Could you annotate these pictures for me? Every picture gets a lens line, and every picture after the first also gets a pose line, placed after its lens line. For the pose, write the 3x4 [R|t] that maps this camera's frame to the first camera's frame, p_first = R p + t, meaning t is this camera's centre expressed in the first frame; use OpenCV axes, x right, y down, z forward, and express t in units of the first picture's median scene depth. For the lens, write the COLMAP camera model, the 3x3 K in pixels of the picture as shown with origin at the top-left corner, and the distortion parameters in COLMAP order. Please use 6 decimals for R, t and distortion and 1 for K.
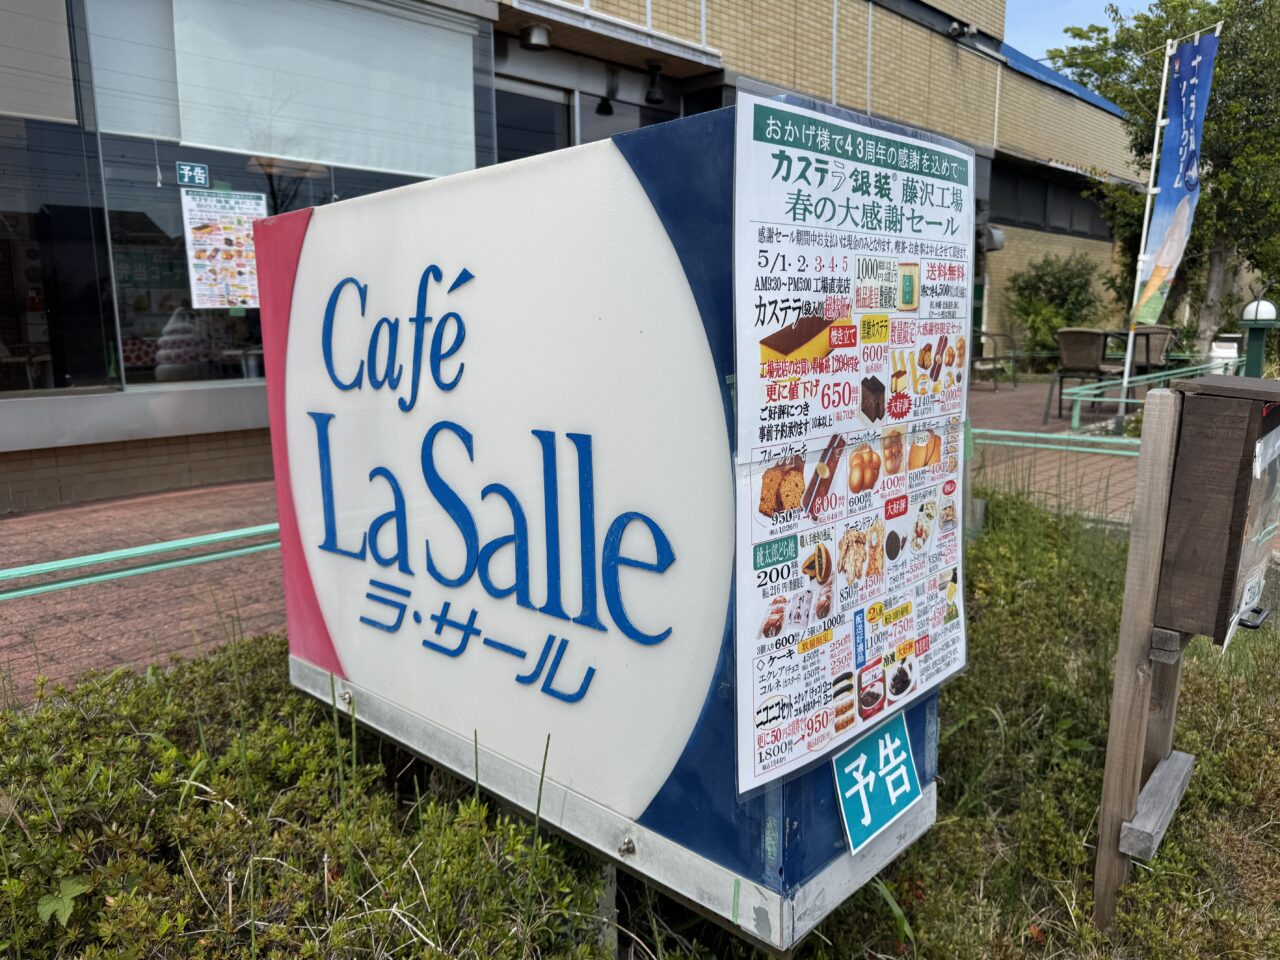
lens RADIAL K [[912.2, 0, 636.4], [0, 912.2, 488.2], [0, 0, 1]] dist [0.001936, -0.008709]
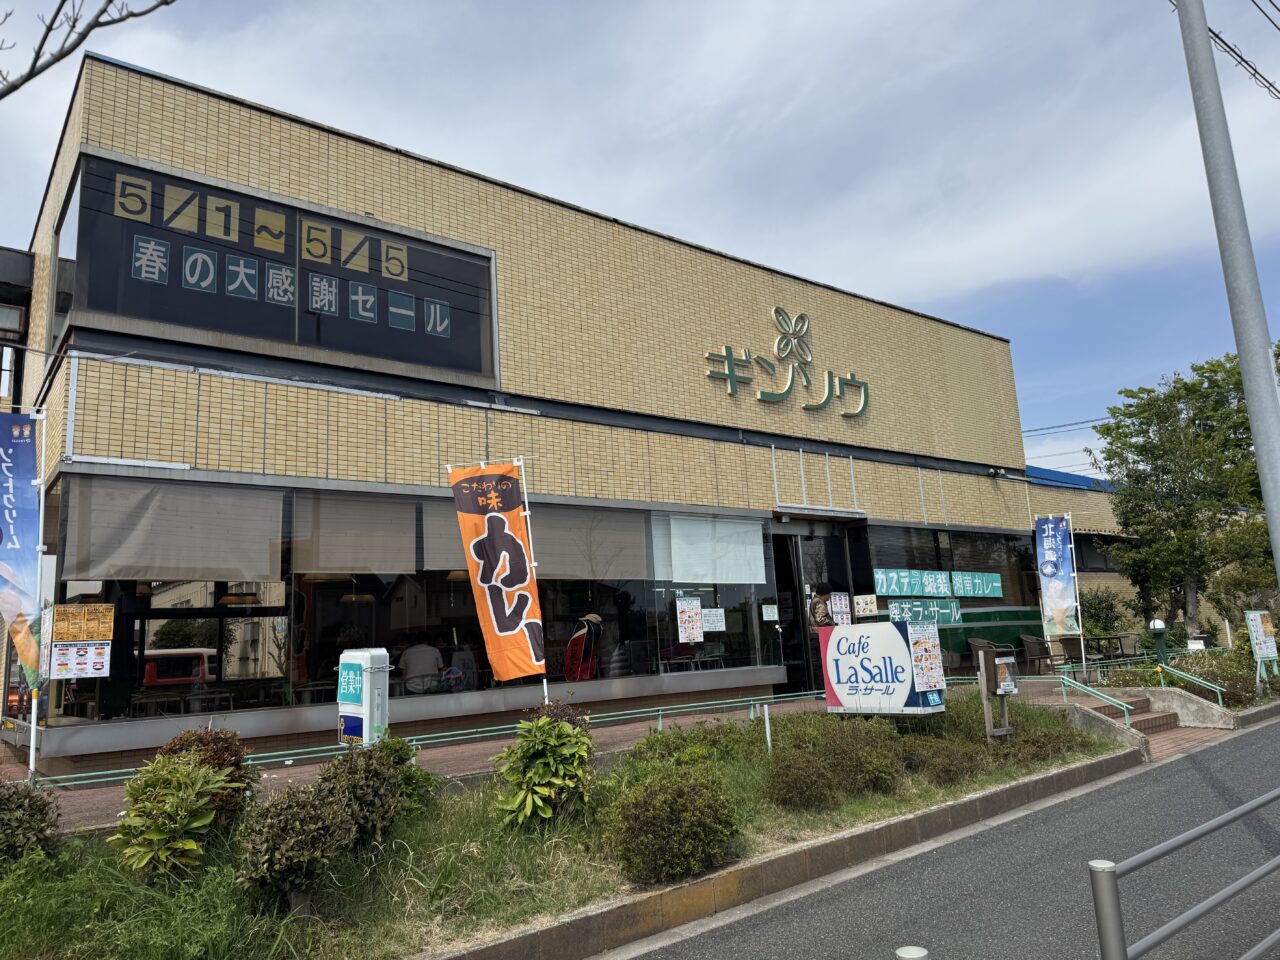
lens RADIAL K [[912.2, 0, 596.6], [0, 912.2, 453.1], [0, 0, 1]] dist [0.001936, -0.008709]
pose [[0.984529, -0.069459, -0.160869, -0.975850], [0.003829, 0.926384, -0.376560, 1.066584], [0.175182, 0.370118, 0.912318, -6.126738]]
